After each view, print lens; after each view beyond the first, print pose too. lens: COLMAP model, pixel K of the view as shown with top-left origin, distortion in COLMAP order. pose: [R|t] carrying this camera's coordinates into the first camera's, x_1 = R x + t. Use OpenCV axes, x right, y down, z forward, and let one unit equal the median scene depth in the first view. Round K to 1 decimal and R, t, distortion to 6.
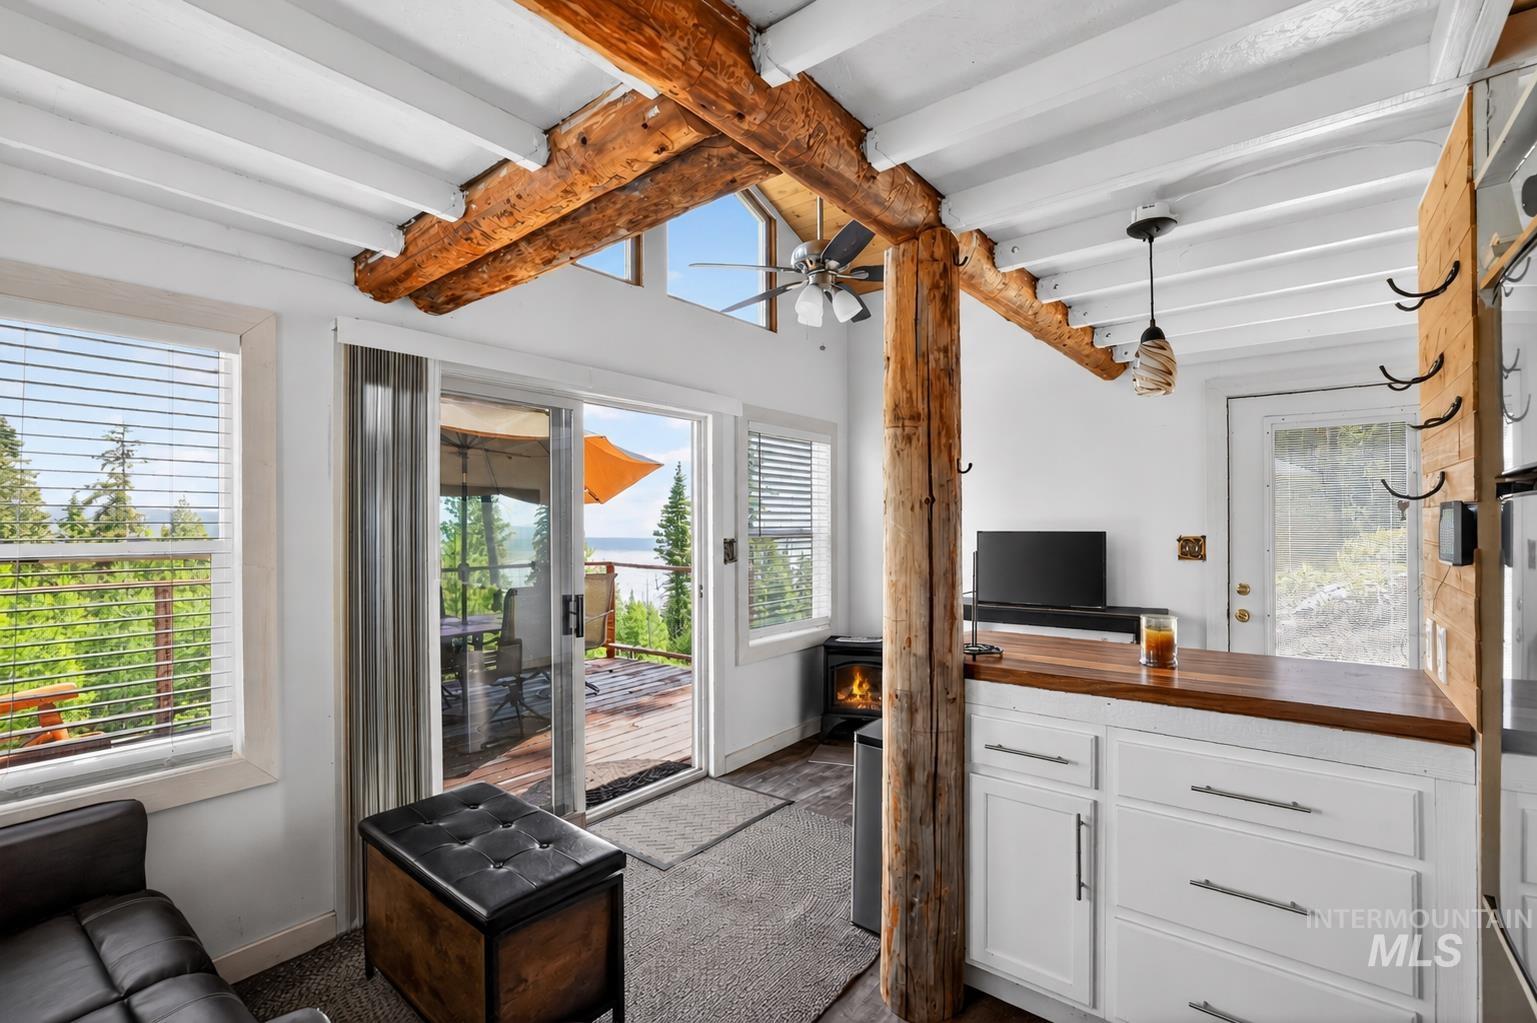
lens RADIAL K [[681.5, 0, 769.7], [0, 681.5, 527.3], [0, 0, 1]] dist [-0.001482, 0.000013]
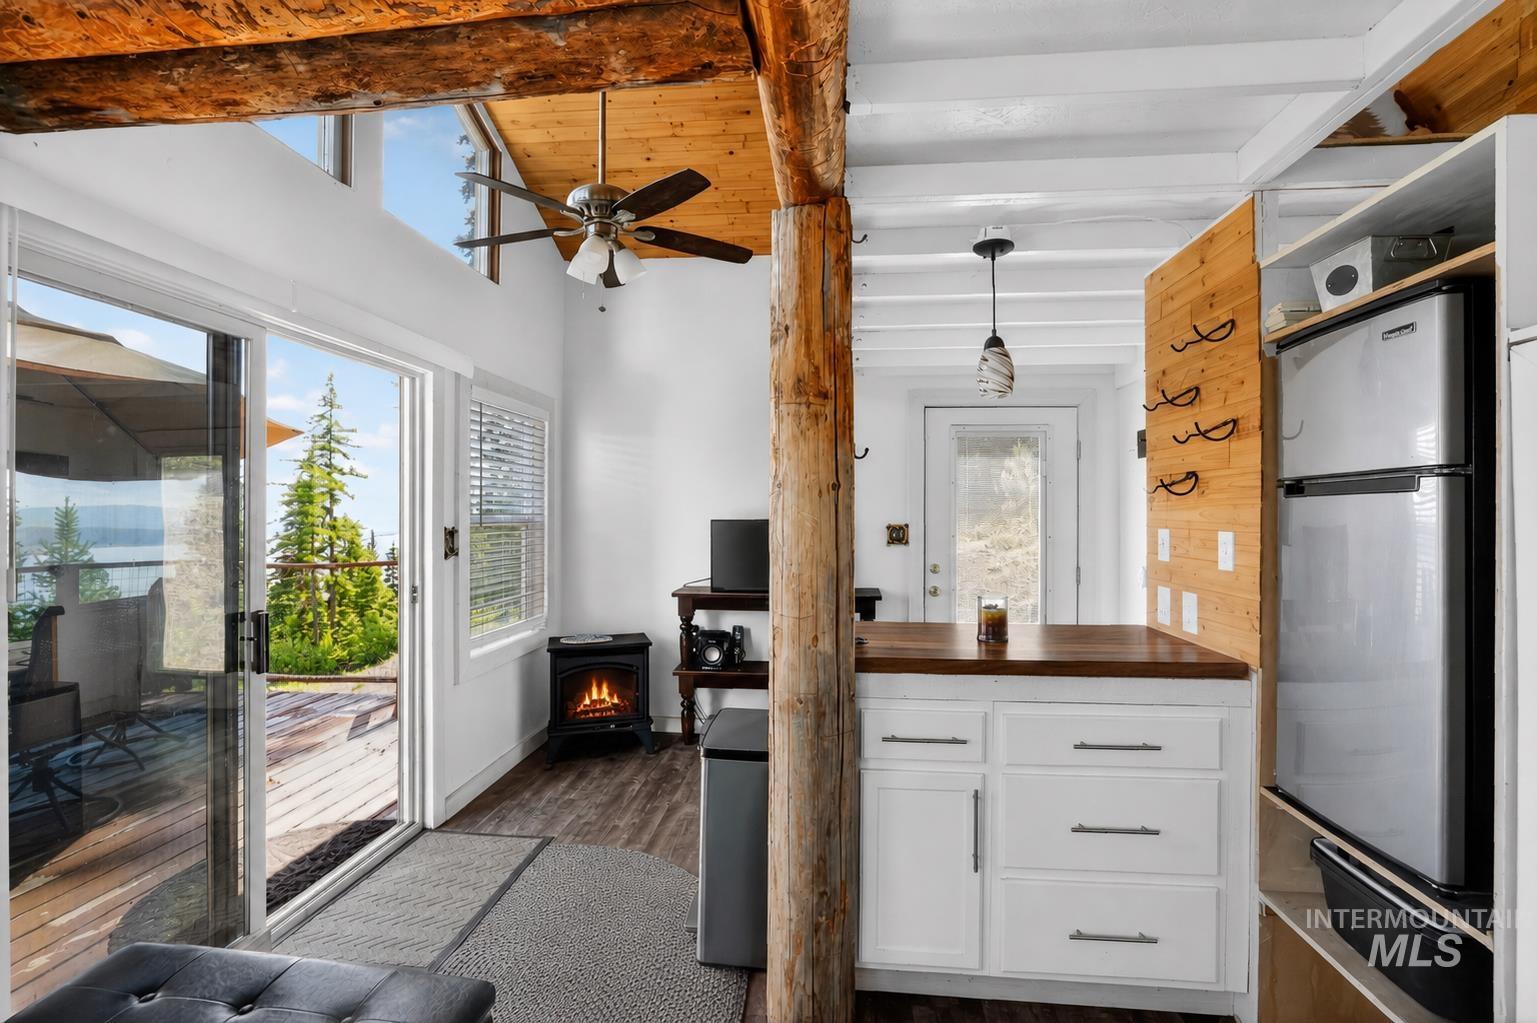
lens RADIAL K [[673.1, 0, 768.5], [0, 673.1, 511.5], [0, 0, 1]] dist [-0.021658, 0.010019]
pose [[0.846163, 0.010228, 0.532826, -0.266485], [-0.006376, 0.999939, -0.009070, 0.004039], [-0.532886, 0.004278, 0.846176, 0.217042]]
